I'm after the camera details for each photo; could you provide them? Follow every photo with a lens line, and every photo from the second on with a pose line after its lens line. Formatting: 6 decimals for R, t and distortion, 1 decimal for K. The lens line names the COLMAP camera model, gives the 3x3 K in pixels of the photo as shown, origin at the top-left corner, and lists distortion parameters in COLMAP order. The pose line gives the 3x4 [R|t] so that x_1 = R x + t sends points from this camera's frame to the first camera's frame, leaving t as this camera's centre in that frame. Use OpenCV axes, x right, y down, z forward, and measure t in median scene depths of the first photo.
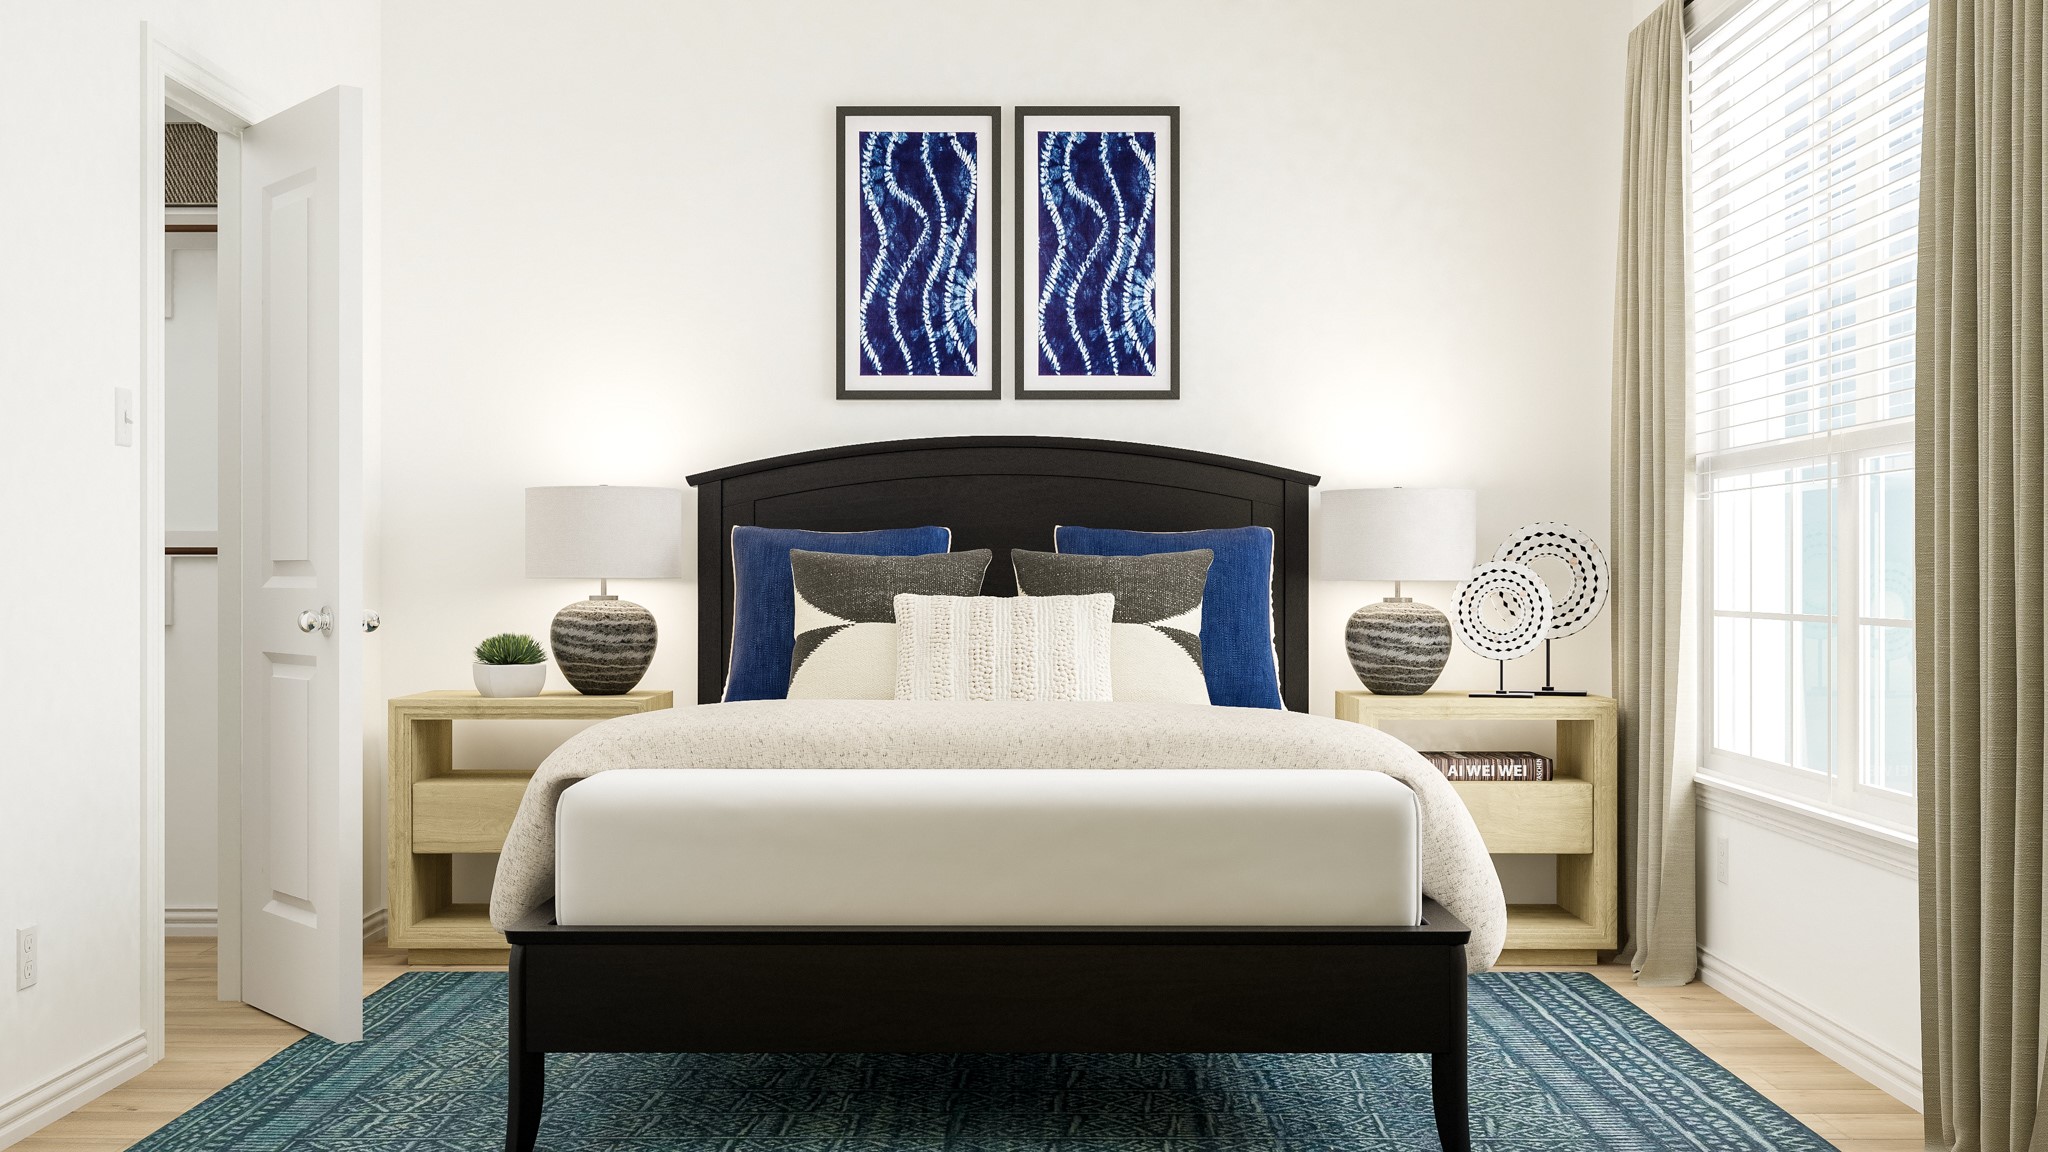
lens RADIAL K [[2048.5, 0, 1024.0], [0, 2048.5, 576.0], [0, 0, 1]] dist [0.013054, -0.001508]
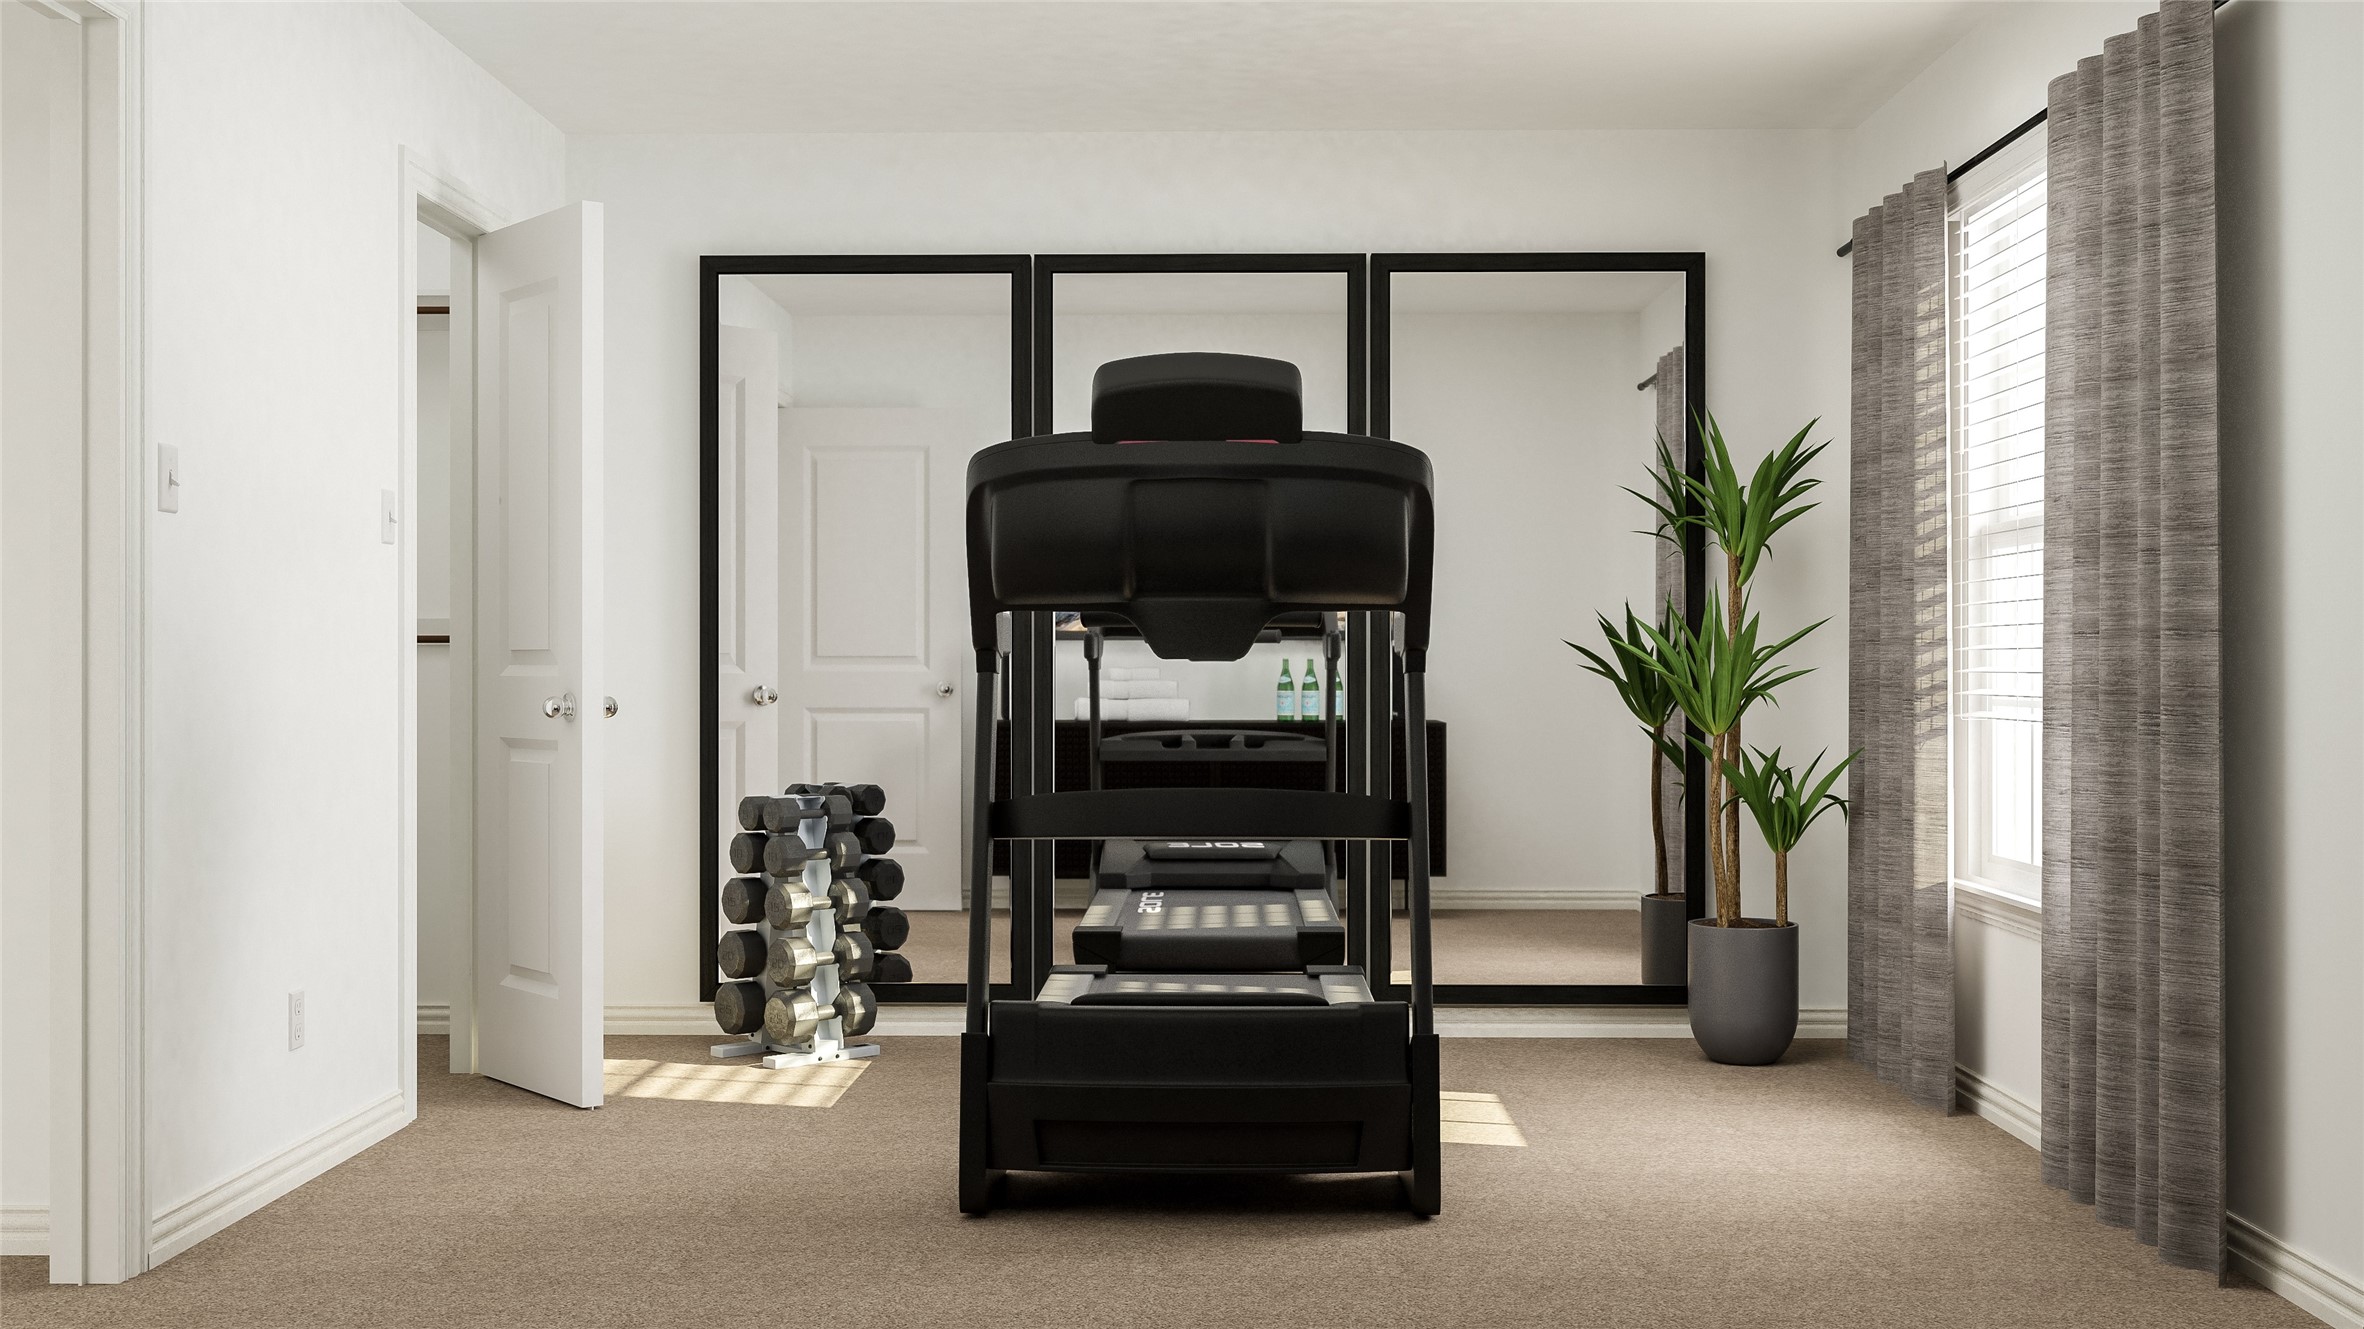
lens RADIAL K [[2364.6, 0, 1182.0], [0, 2364.6, 664.5], [0, 0, 1]] dist [0.013054, -0.001508]
pose [[0.999803, -0.000125, -0.019828, 0.000979], [0.000110, 1.000000, -0.000751, 0.000863], [0.019828, 0.000749, 0.999803, -0.212674]]
